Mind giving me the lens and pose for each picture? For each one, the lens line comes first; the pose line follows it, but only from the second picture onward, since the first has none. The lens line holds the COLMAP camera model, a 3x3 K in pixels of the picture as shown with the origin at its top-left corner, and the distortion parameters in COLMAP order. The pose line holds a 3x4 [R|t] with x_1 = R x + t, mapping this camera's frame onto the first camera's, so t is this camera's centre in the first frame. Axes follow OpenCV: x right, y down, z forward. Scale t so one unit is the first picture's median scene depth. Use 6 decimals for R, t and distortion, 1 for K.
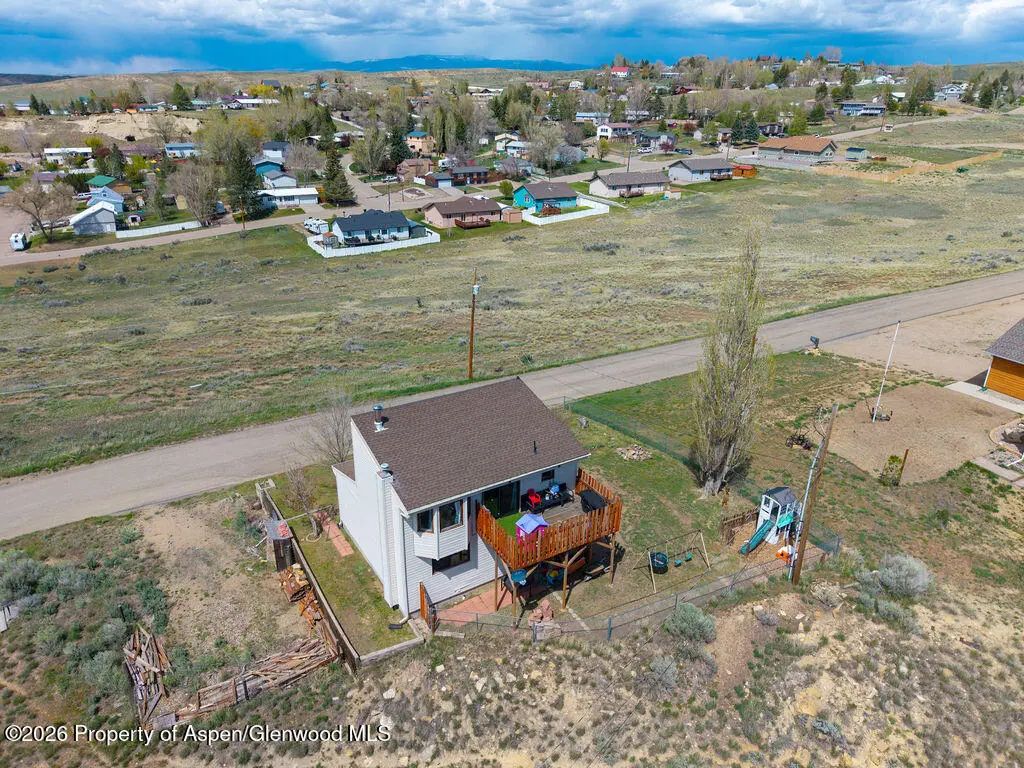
lens RADIAL K [[685.3, 0, 512.0], [0, 685.3, 384.0], [0, 0, 1]] dist [0.019237, -0.012150]
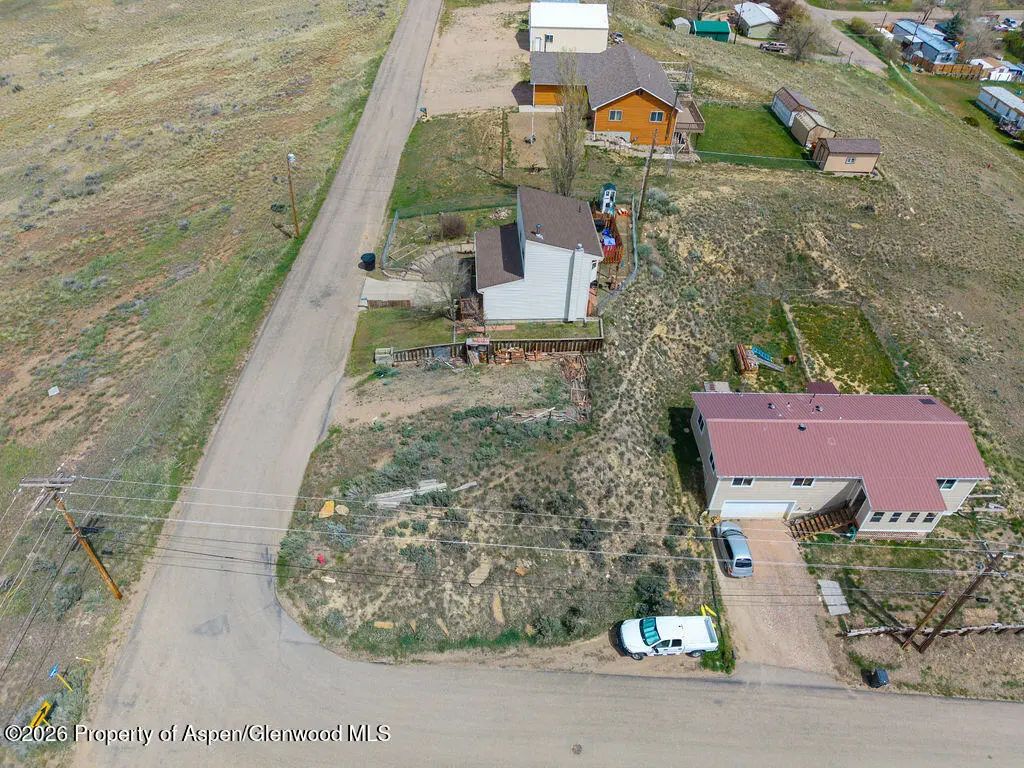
lens RADIAL K [[697.4, 0, 512.0], [0, 697.4, 384.0], [0, 0, 1]] dist [0.024150, -0.001310]
pose [[0.476373, -0.579523, 0.661228, -0.988111], [0.333062, 0.814936, 0.474288, -0.300119], [-0.813719, -0.005708, 0.581230, 0.026272]]
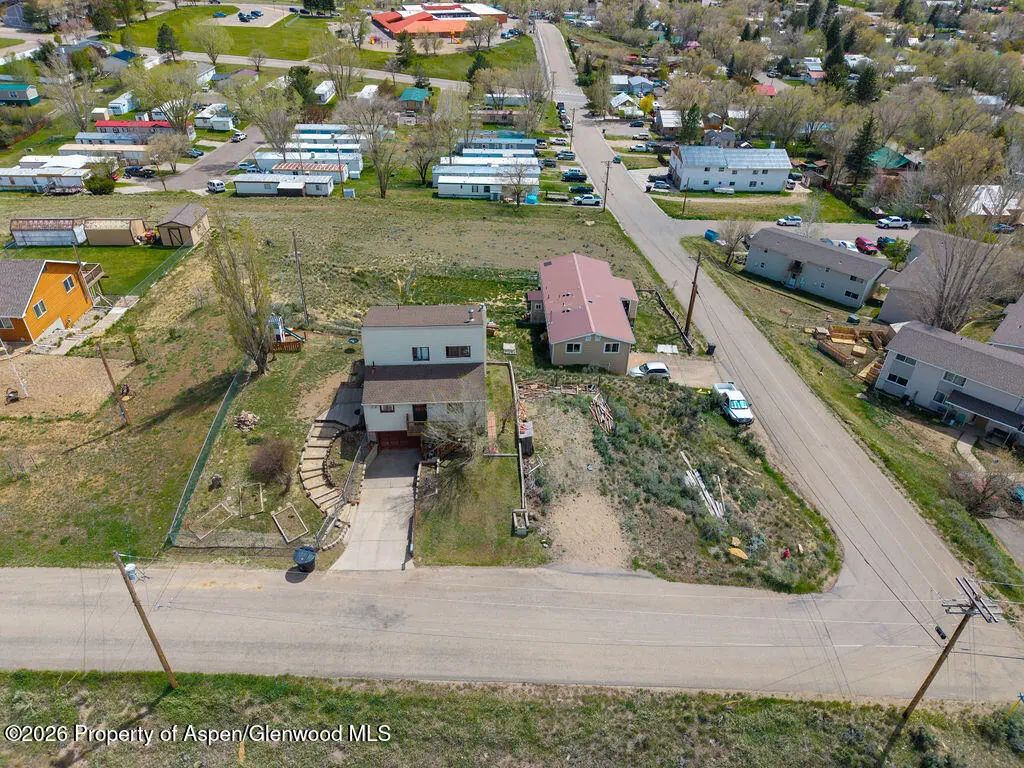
lens RADIAL K [[685.3, 0, 512.0], [0, 685.3, 384.0], [0, 0, 1]] dist [0.019237, -0.012150]
pose [[-0.889330, -0.285032, 0.357560, -0.582953], [0.153553, 0.550387, 0.820668, -0.764615], [-0.430713, 0.784749, -0.445708, 1.140797]]
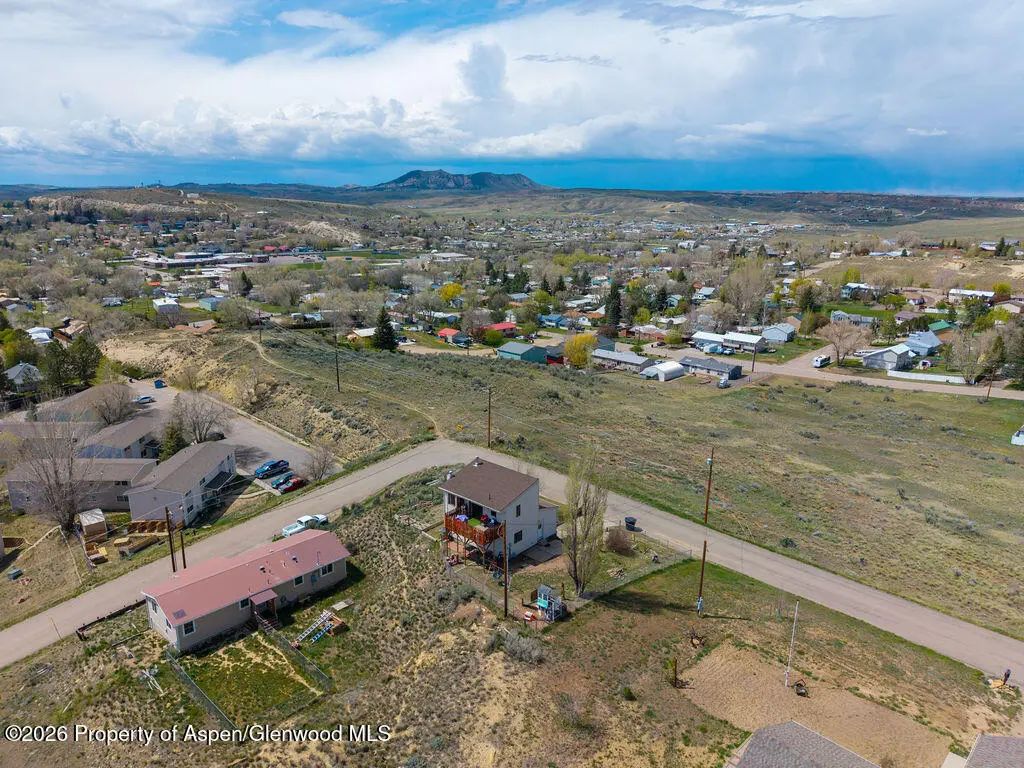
lens RADIAL K [[685.3, 0, 512.0], [0, 685.3, 384.0], [0, 0, 1]] dist [0.019237, -0.012150]
pose [[0.287959, 0.239091, -0.927316, 1.286439], [-0.384812, 0.915604, 0.116576, -0.338361], [0.876926, 0.323273, 0.355661, 0.084101]]
